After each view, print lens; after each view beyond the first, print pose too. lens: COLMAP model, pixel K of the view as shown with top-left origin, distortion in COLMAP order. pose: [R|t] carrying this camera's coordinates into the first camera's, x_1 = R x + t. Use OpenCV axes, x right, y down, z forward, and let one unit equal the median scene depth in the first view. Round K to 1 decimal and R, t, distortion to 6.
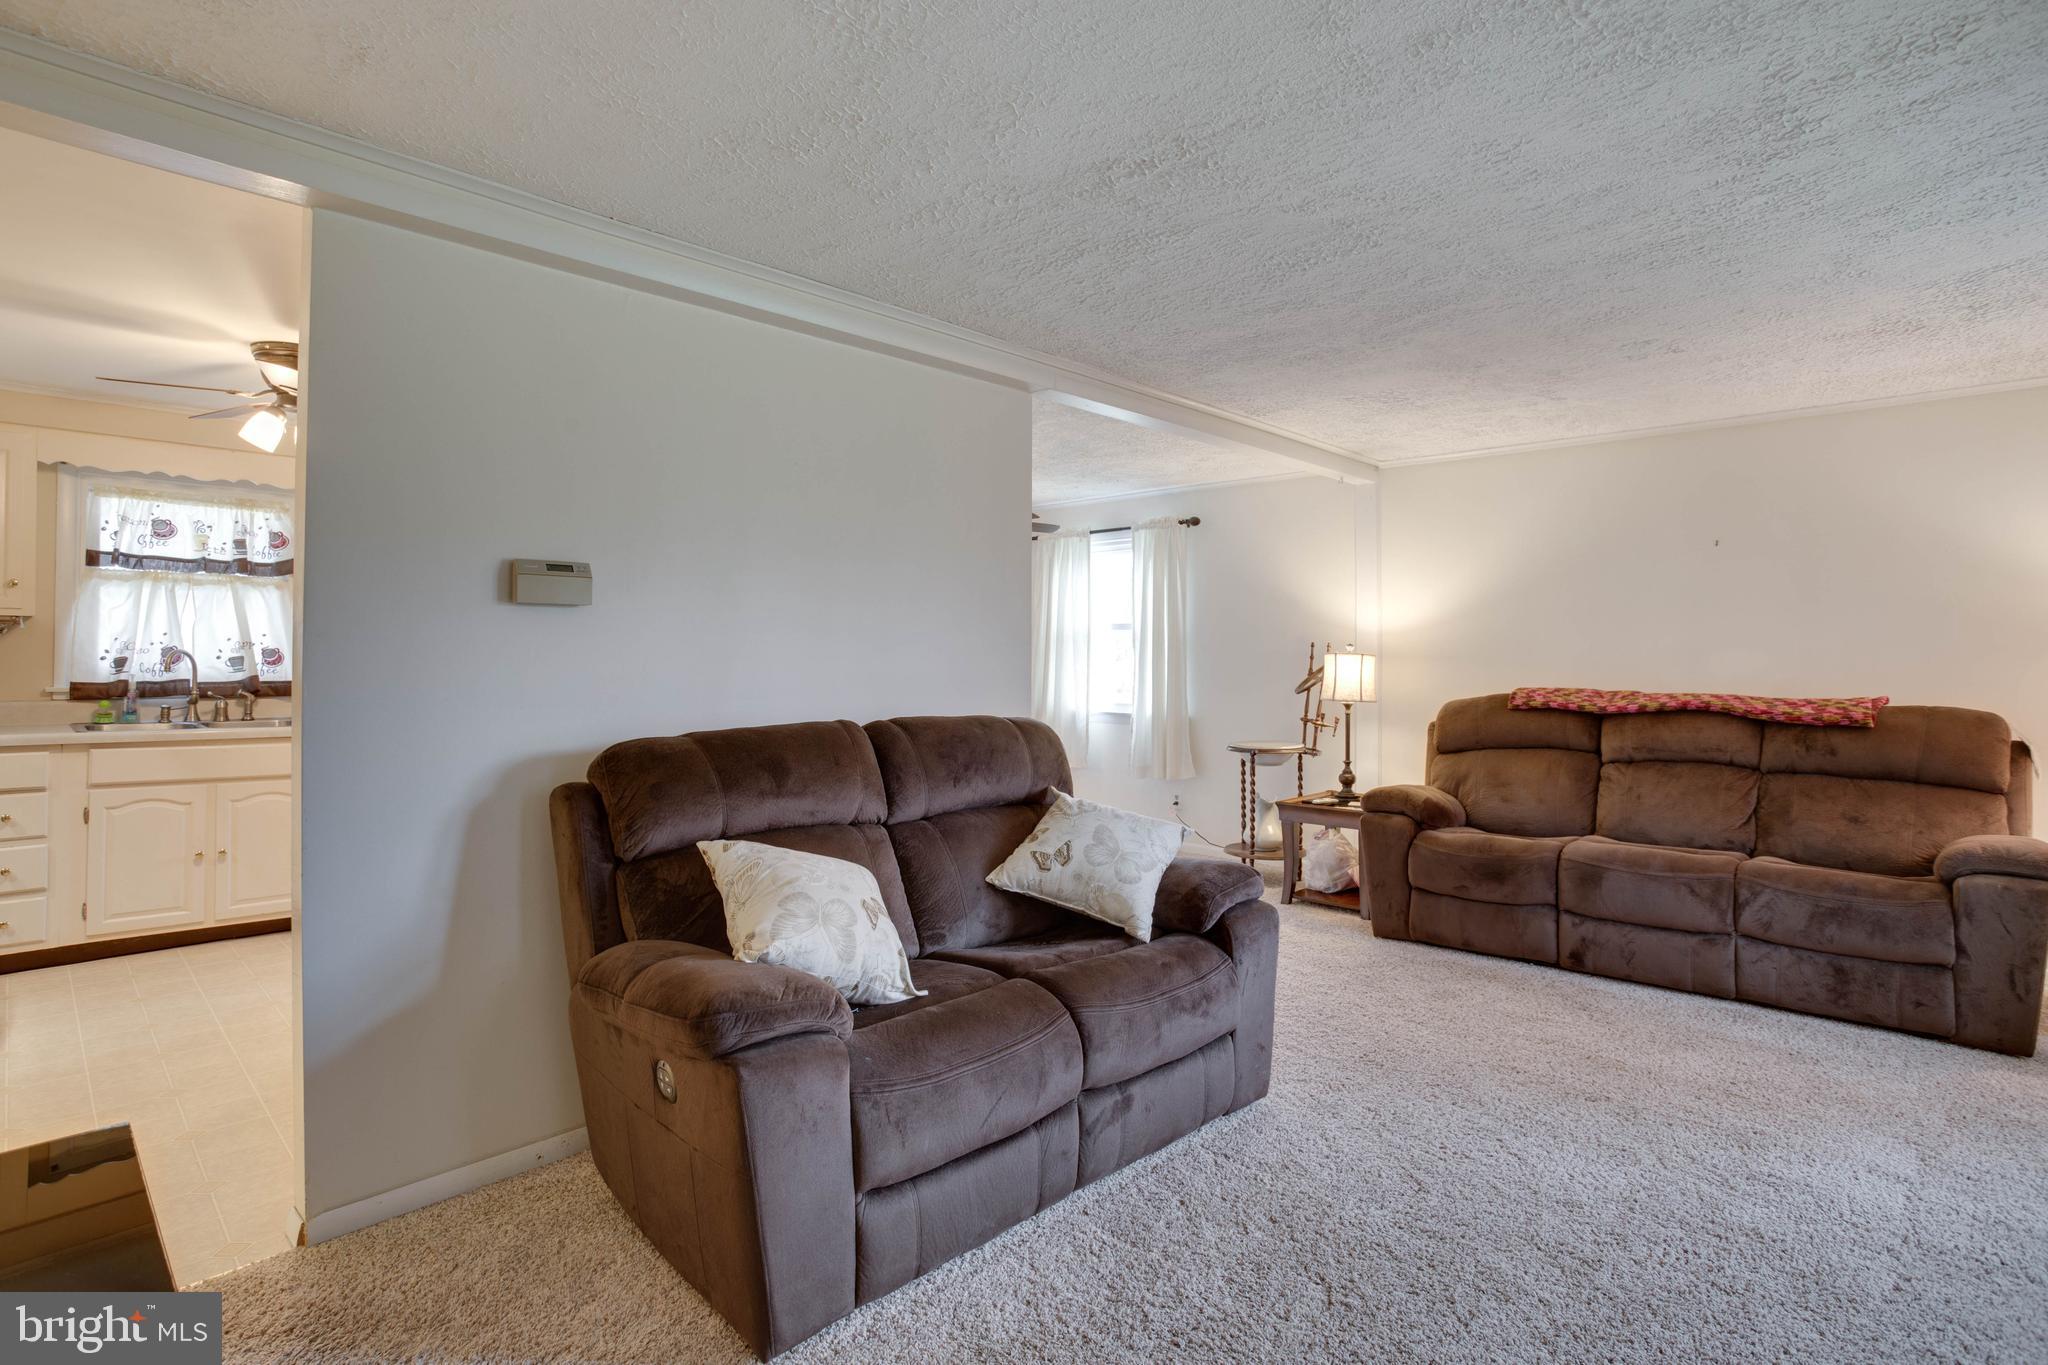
lens RADIAL K [[1018.9, 0, 999.5], [0, 1018.9, 653.1], [0, 0, 1]] dist [-0.014125, 0.000979]
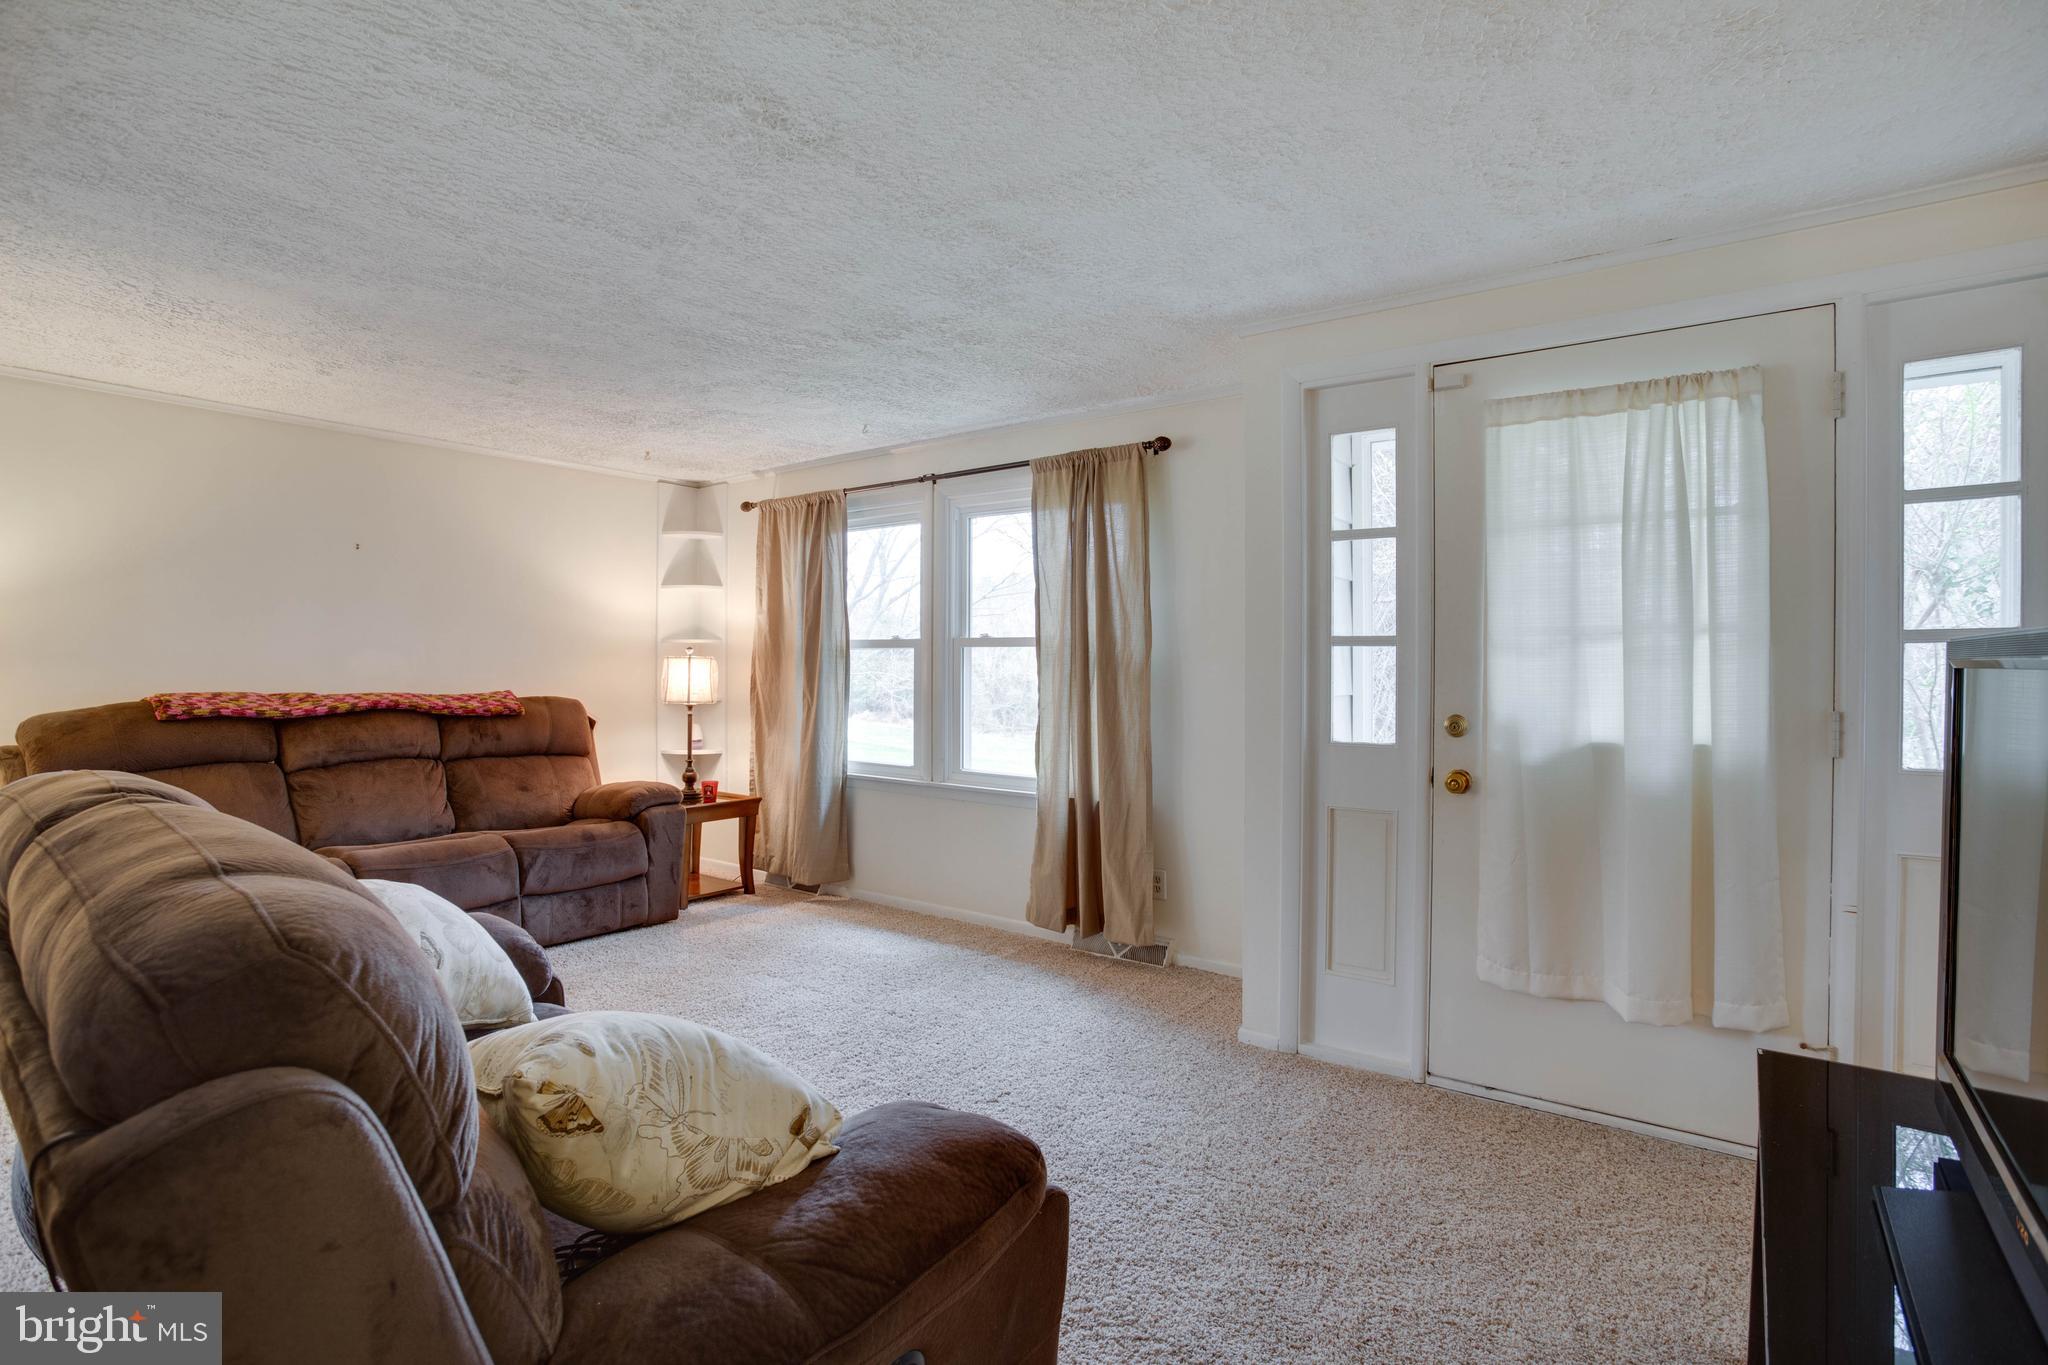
lens RADIAL K [[1031.9, 0, 1039.5], [0, 1031.9, 674.3], [0, 0, 1]] dist [-0.076567, 0.036417]
pose [[-0.158042, -0.009884, 0.987383, -0.390353], [-0.011293, 0.999903, 0.008202, 0.004380], [-0.987368, -0.009854, -0.158138, 0.450077]]
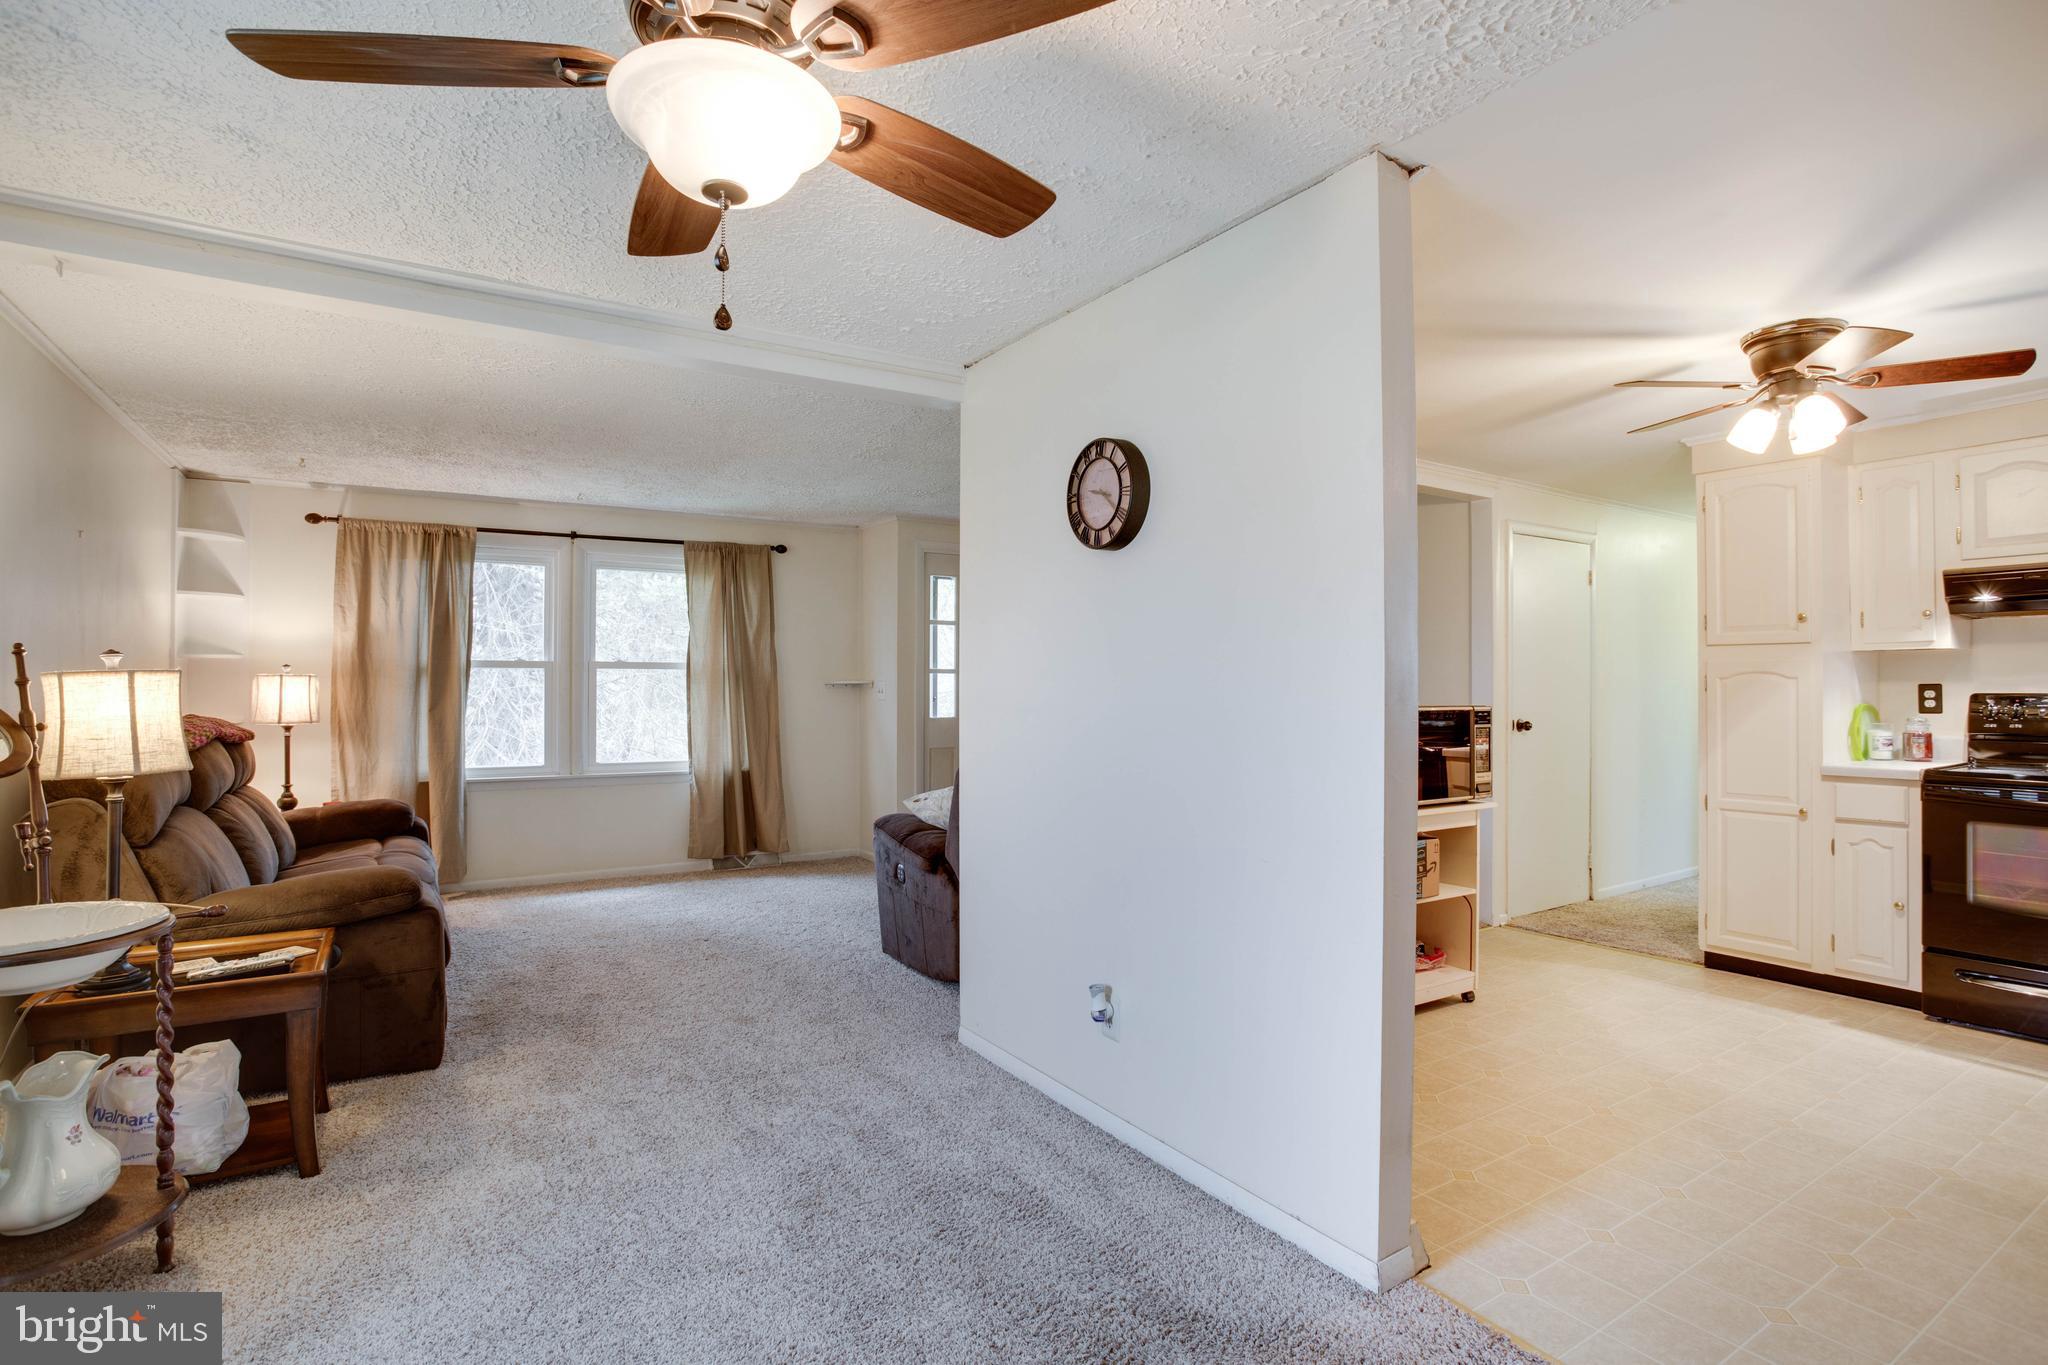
lens RADIAL K [[1018.9, 0, 1036.1], [0, 1018.9, 681.4], [0, 0, 1]] dist [-0.077882, 0.036535]
pose [[-0.981839, -0.005052, 0.189648, -0.170986], [-0.006160, 0.999967, -0.005256, 0.006651], [-0.189615, -0.006329, -0.981838, 1.532850]]
